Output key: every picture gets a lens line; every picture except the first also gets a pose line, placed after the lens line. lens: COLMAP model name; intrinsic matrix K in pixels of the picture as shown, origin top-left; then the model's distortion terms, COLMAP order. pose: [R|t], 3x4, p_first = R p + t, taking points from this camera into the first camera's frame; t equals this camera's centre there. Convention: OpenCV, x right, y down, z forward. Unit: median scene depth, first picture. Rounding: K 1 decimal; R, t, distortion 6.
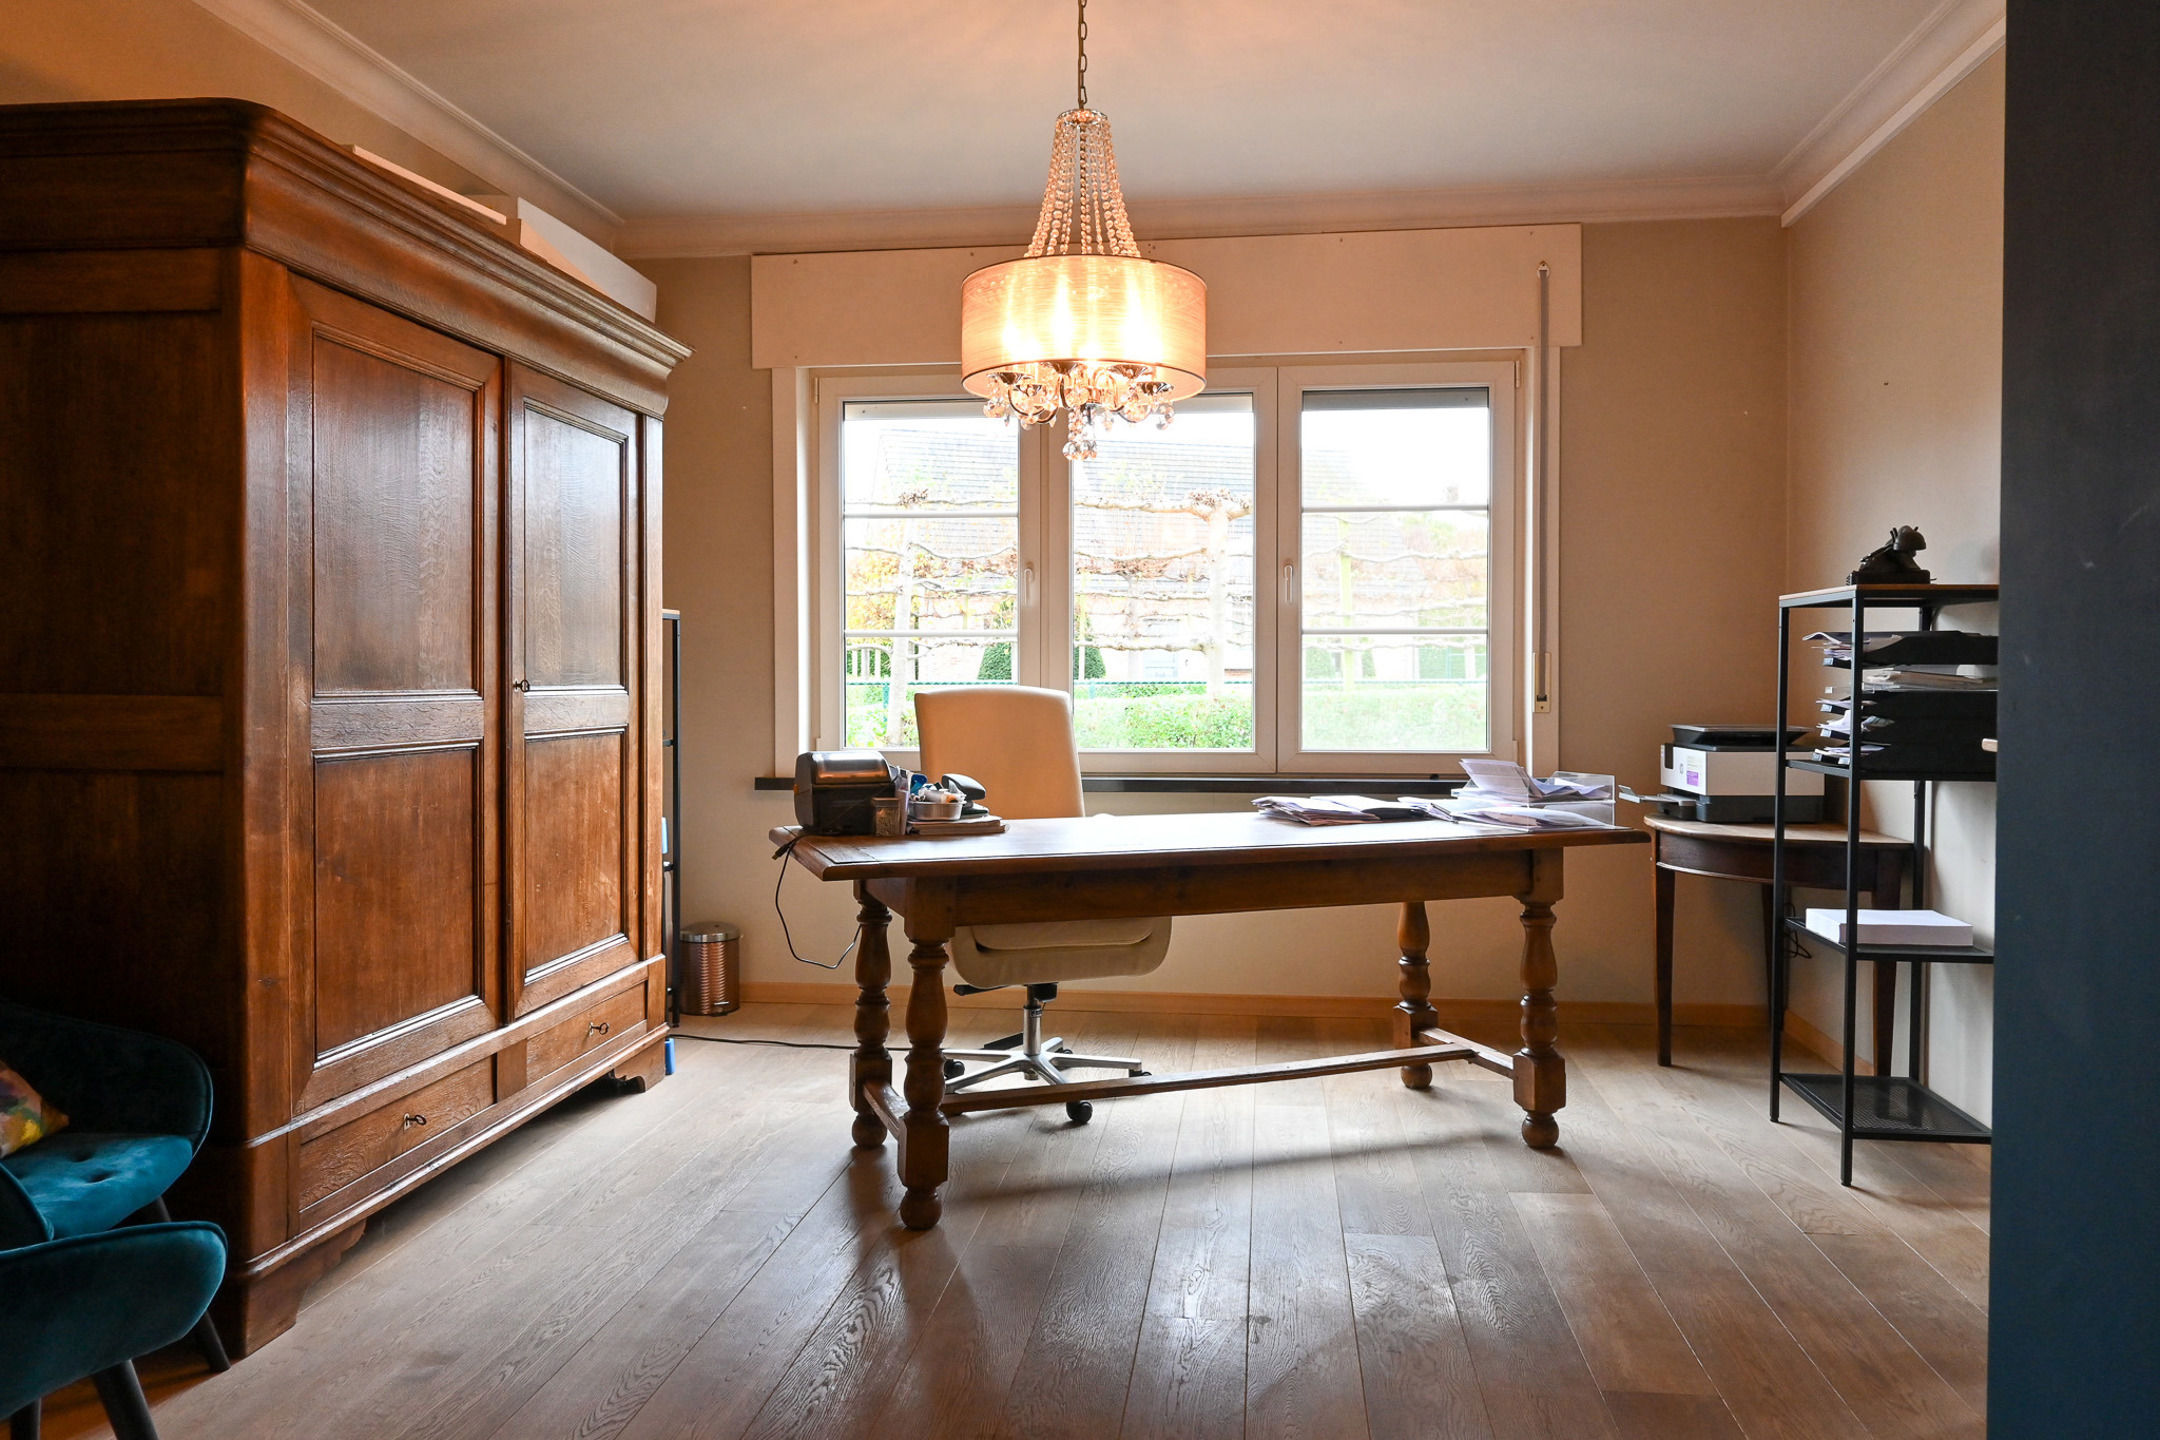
lens RADIAL K [[1502.4, 0, 1080.3], [0, 1502.4, 714.9], [0, 0, 1]] dist [0.000340, -0.000360]
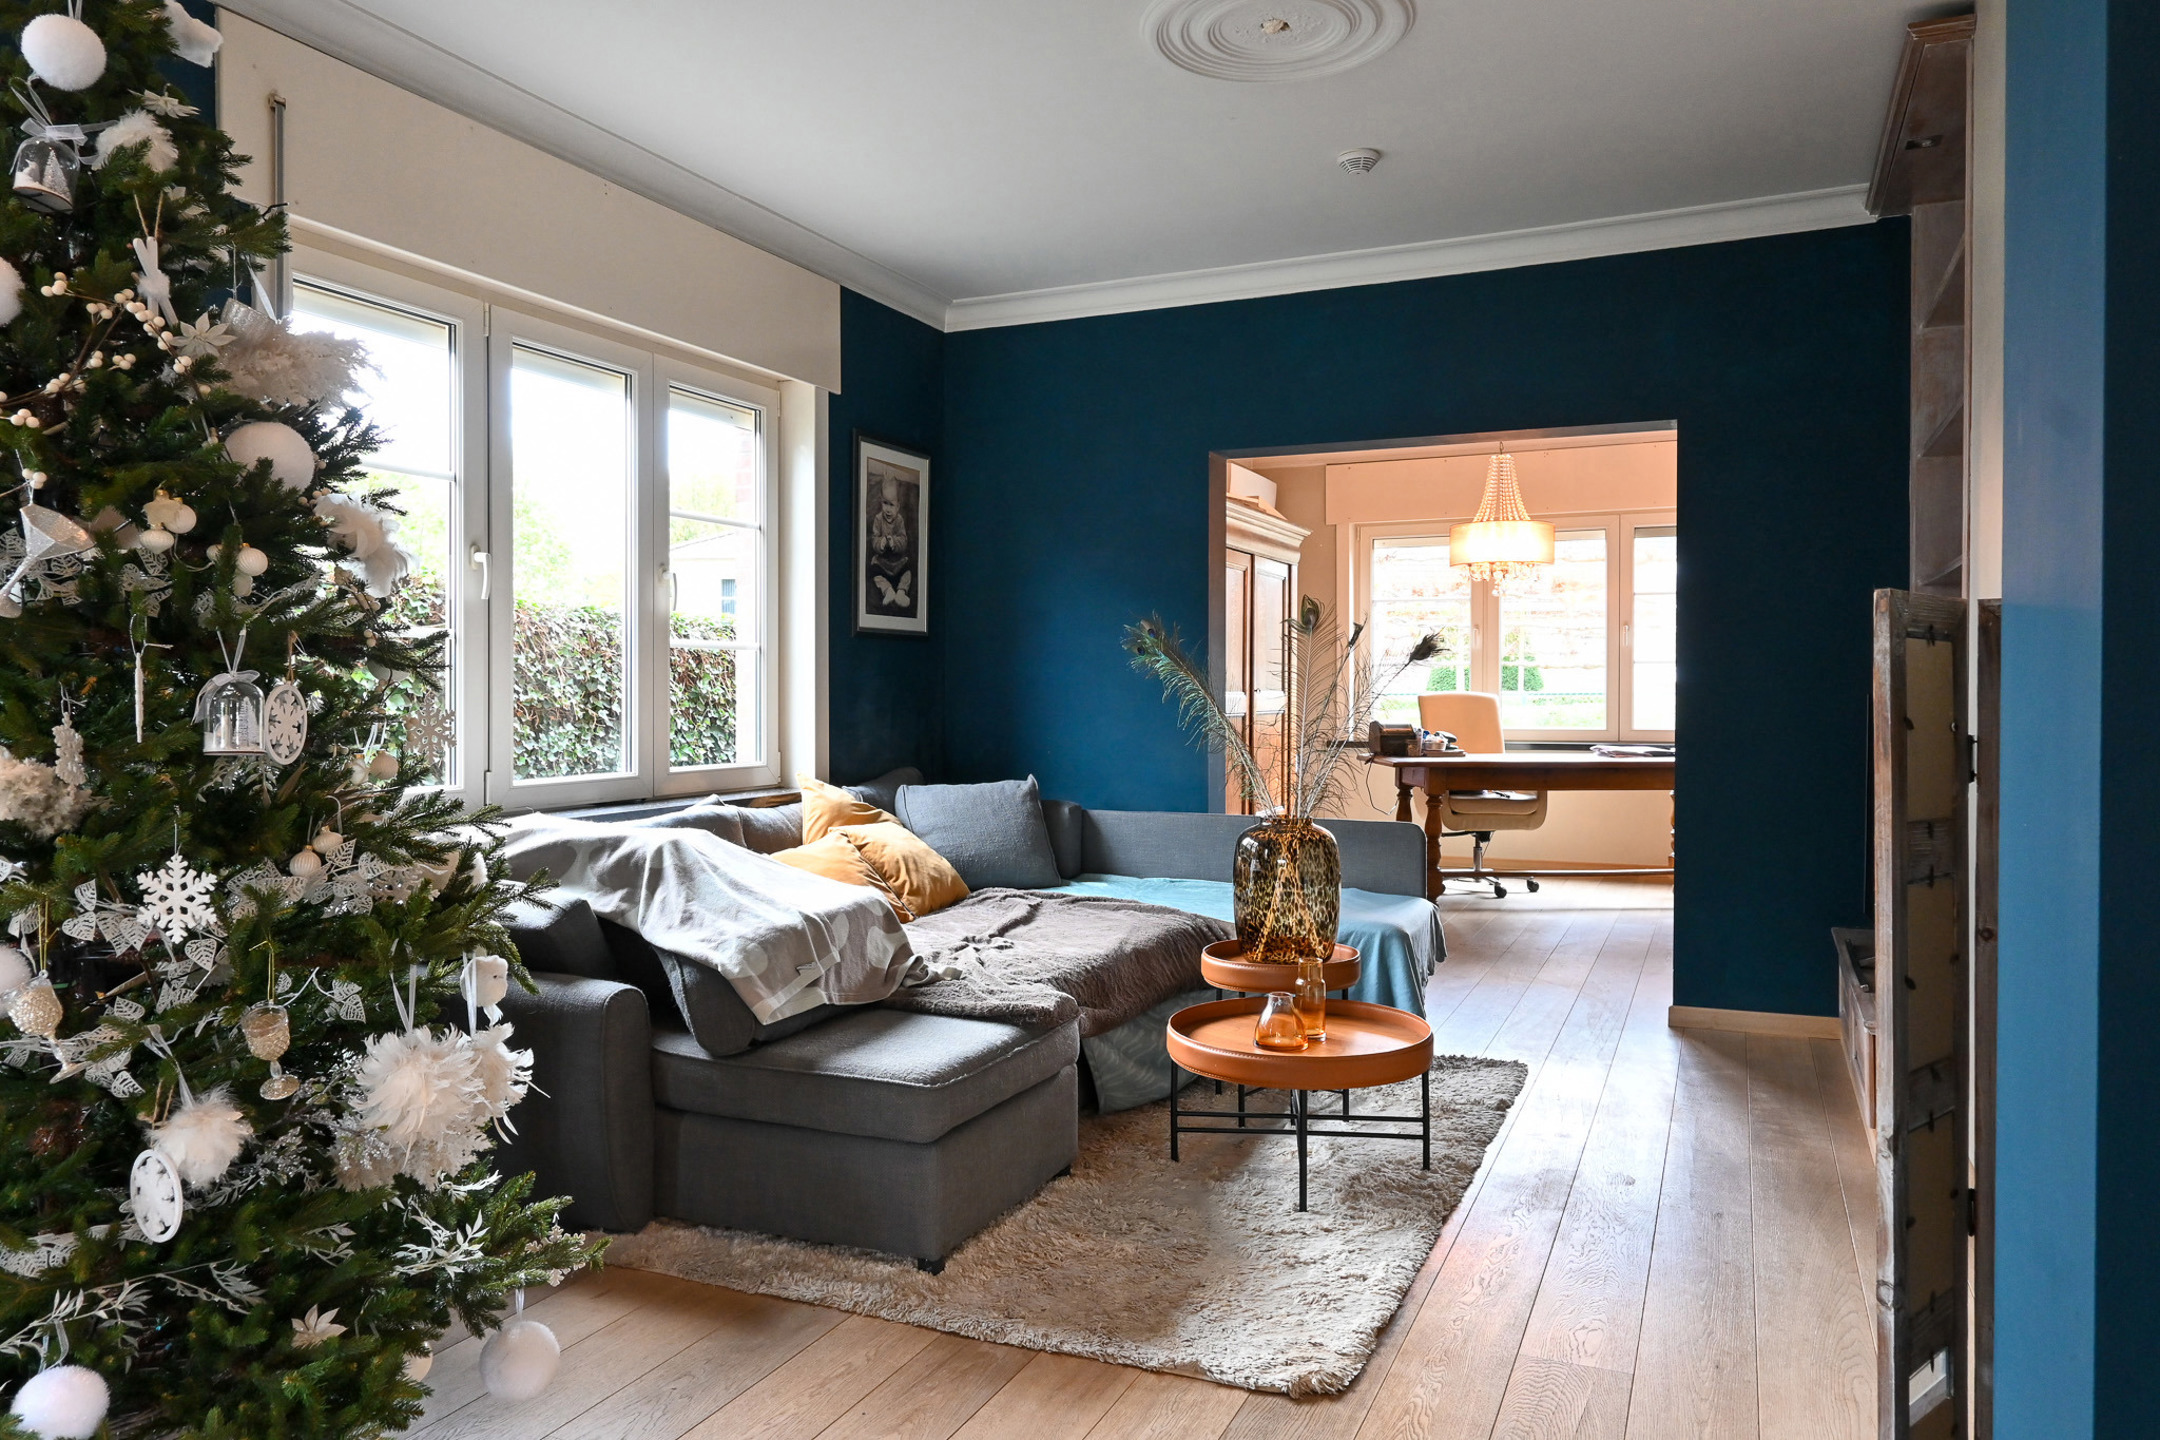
lens RADIAL K [[1502.4, 0, 1079.3], [0, 1502.4, 712.0], [0, 0, 1]] dist [0.000340, -0.000360]
pose [[0.958225, 0.006241, -0.285946, 0.027654], [-0.009983, 0.999883, -0.011630, 0.030598], [0.285840, 0.013999, 0.958175, -0.893995]]
